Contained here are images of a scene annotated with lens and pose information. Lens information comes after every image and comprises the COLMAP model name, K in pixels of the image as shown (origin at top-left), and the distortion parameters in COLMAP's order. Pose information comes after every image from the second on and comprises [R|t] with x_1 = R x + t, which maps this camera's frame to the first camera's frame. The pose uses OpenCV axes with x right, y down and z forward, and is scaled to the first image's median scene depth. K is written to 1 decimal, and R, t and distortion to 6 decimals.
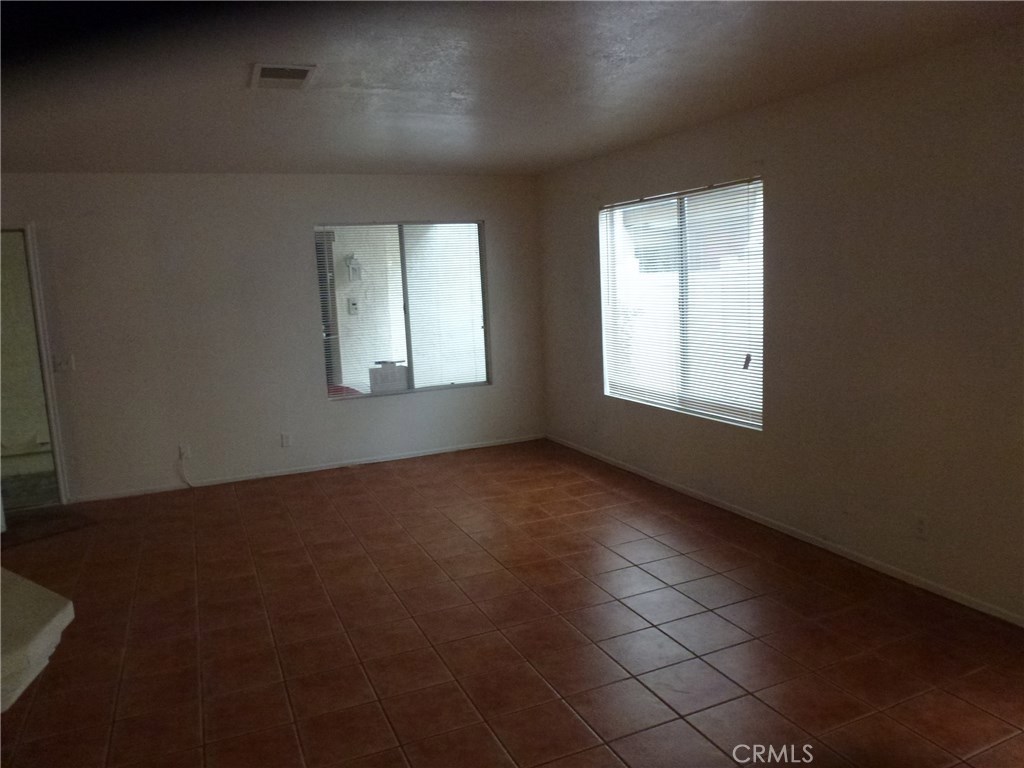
lens RADIAL K [[738.3, 0, 513.3], [0, 738.3, 384.1], [0, 0, 1]] dist [-0.054547, 0.016264]
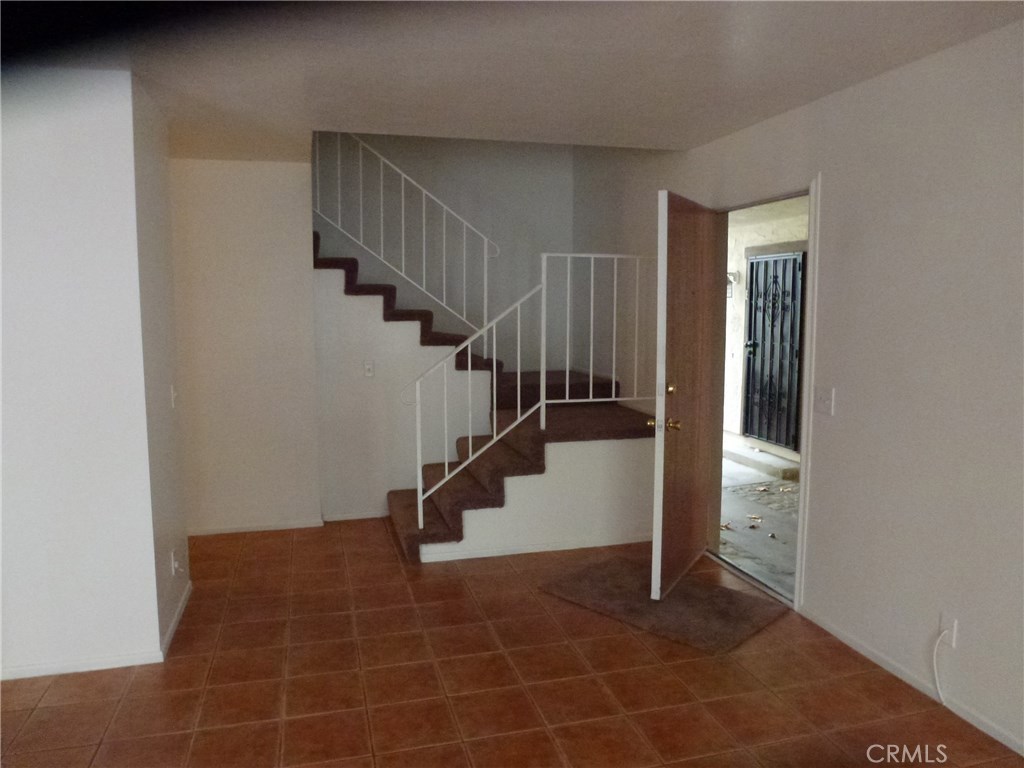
lens RADIAL K [[738.3, 0, 511.3], [0, 738.3, 381.6], [0, 0, 1]] dist [-0.054547, 0.016264]
pose [[-0.147388, 0.151255, -0.977445, 0.029612], [-0.131782, 0.976424, 0.170969, -0.114907], [0.980260, 0.154008, -0.123981, 0.799433]]
